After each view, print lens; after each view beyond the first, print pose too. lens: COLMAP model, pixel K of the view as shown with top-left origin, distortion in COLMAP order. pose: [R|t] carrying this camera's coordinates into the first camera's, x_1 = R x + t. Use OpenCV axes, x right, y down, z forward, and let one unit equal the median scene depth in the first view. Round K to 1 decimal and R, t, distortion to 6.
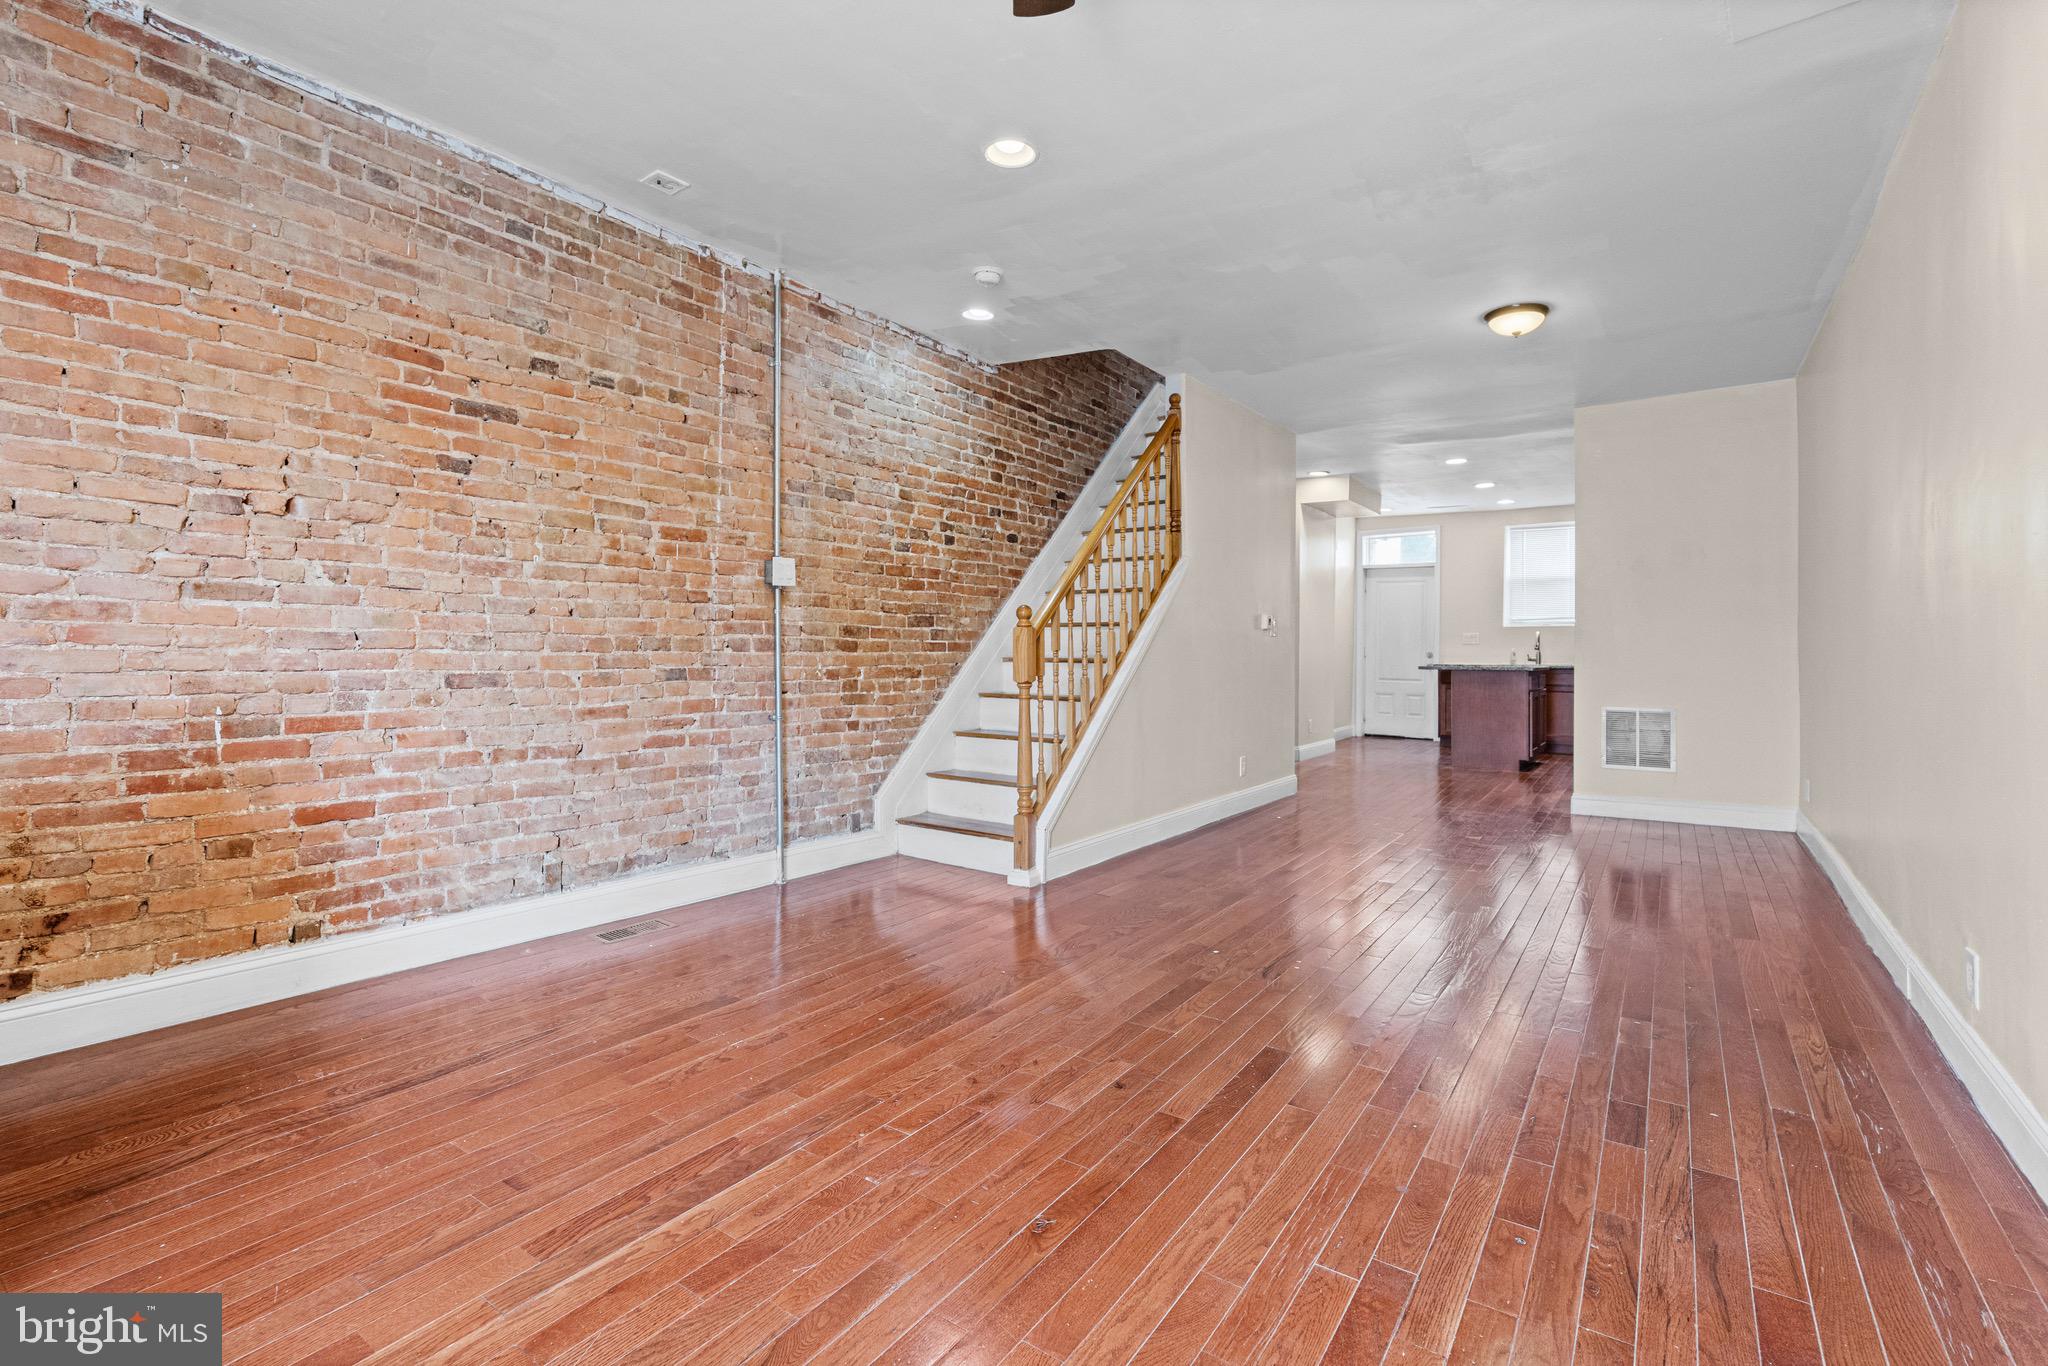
lens RADIAL K [[941.1, 0, 1028.3], [0, 941.1, 624.7], [0, 0, 1]] dist [-0.002334, -0.000062]
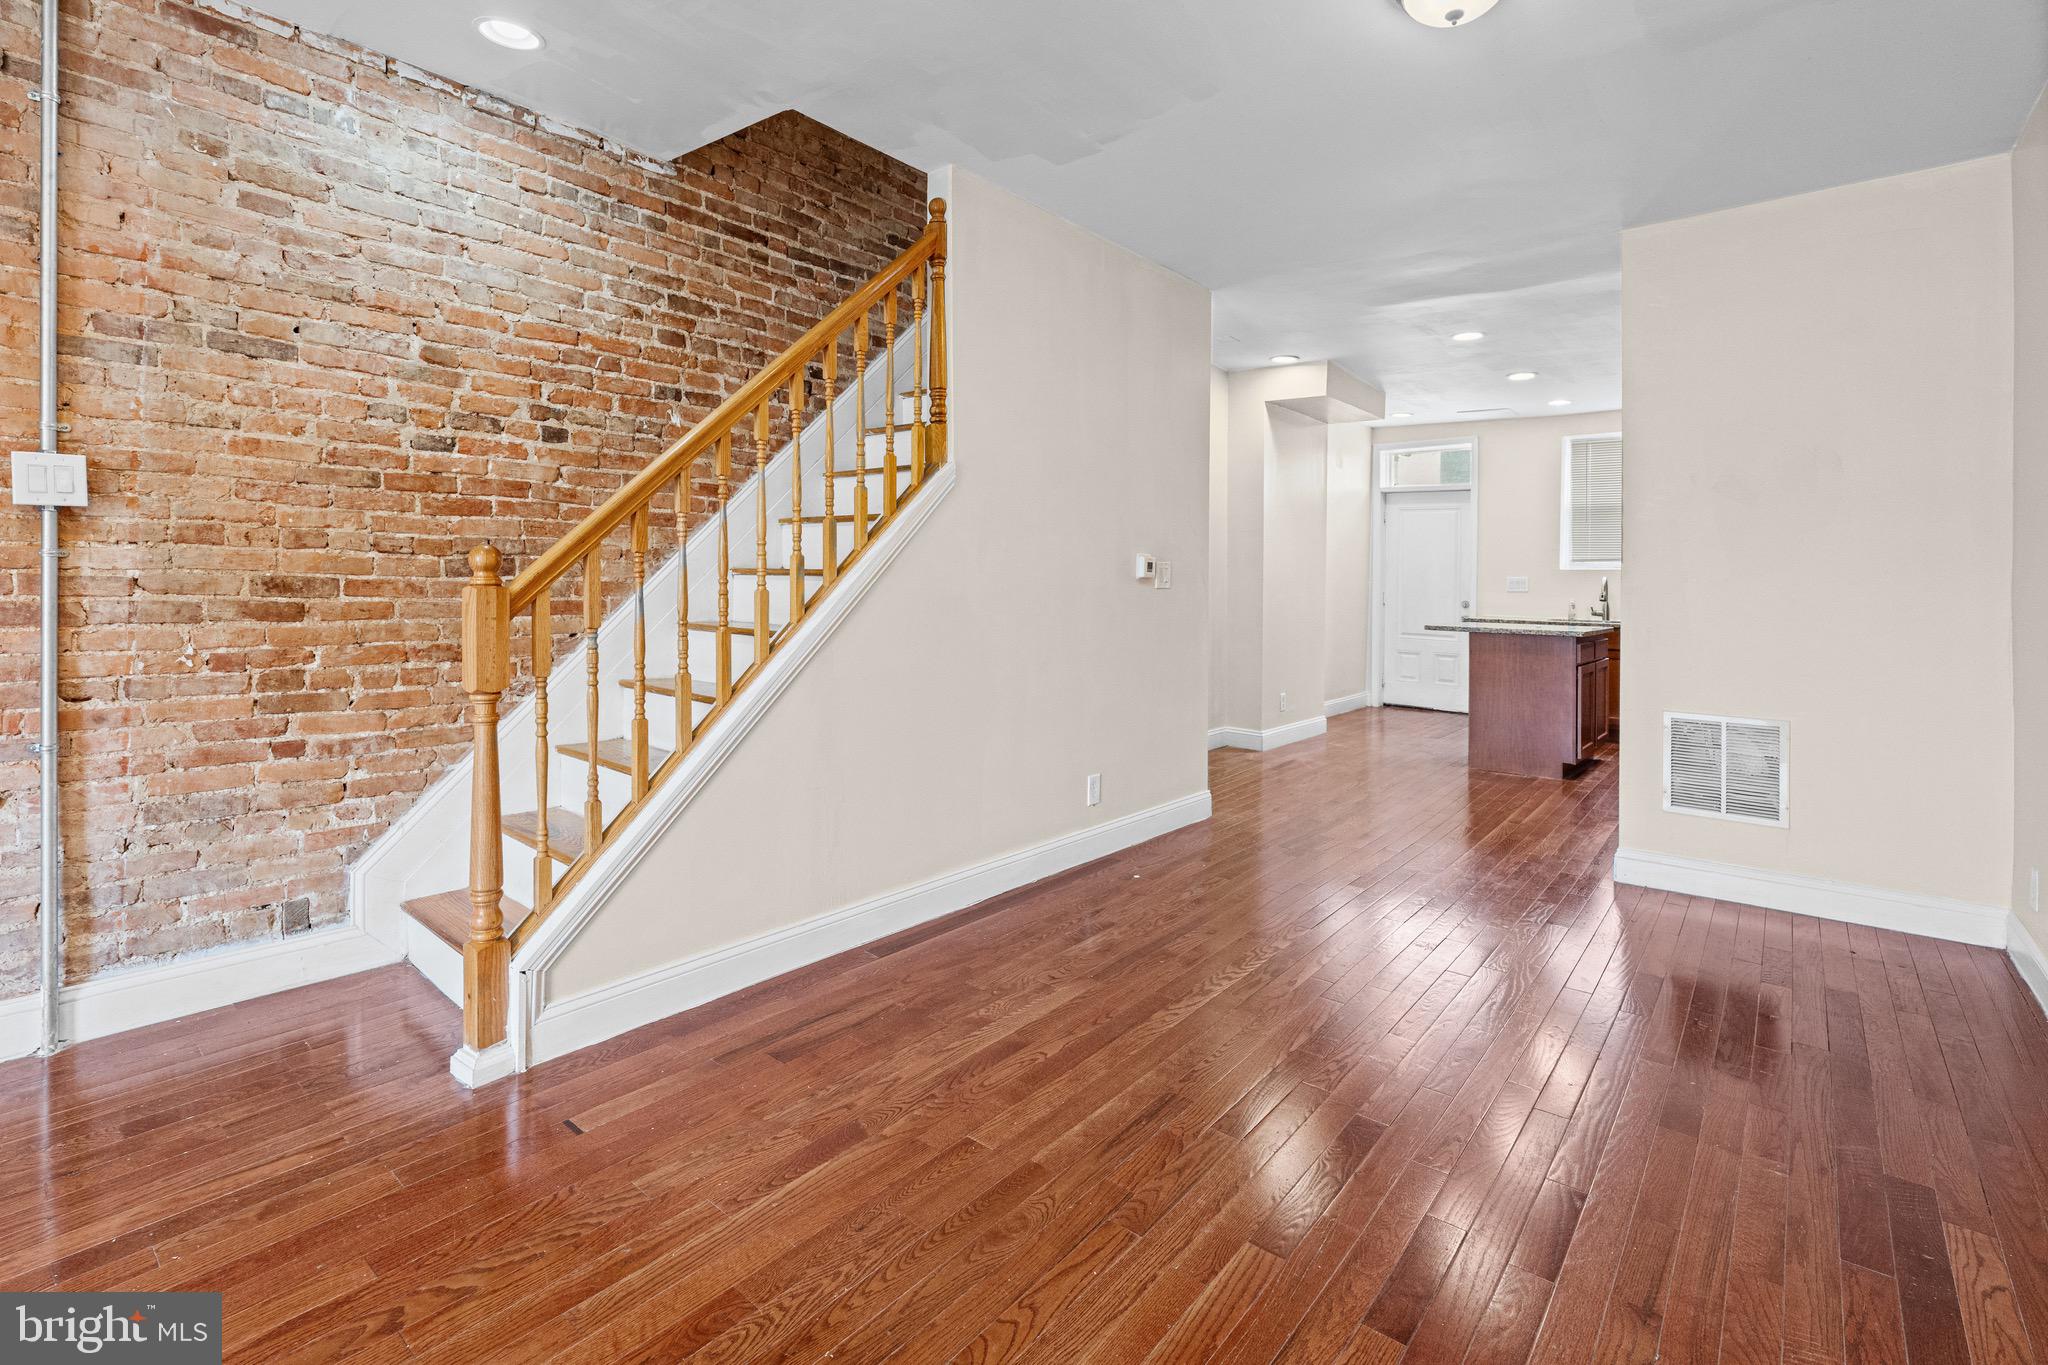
lens RADIAL K [[981.6, 0, 1033.6], [0, 981.6, 548.2], [0, 0, 1]] dist [-0.002290, -0.000511]
pose [[0.997929, 0.009376, -0.063639, 0.276360], [-0.009643, 0.999946, -0.003879, -0.016455], [0.063599, 0.004485, 0.997965, 0.386396]]
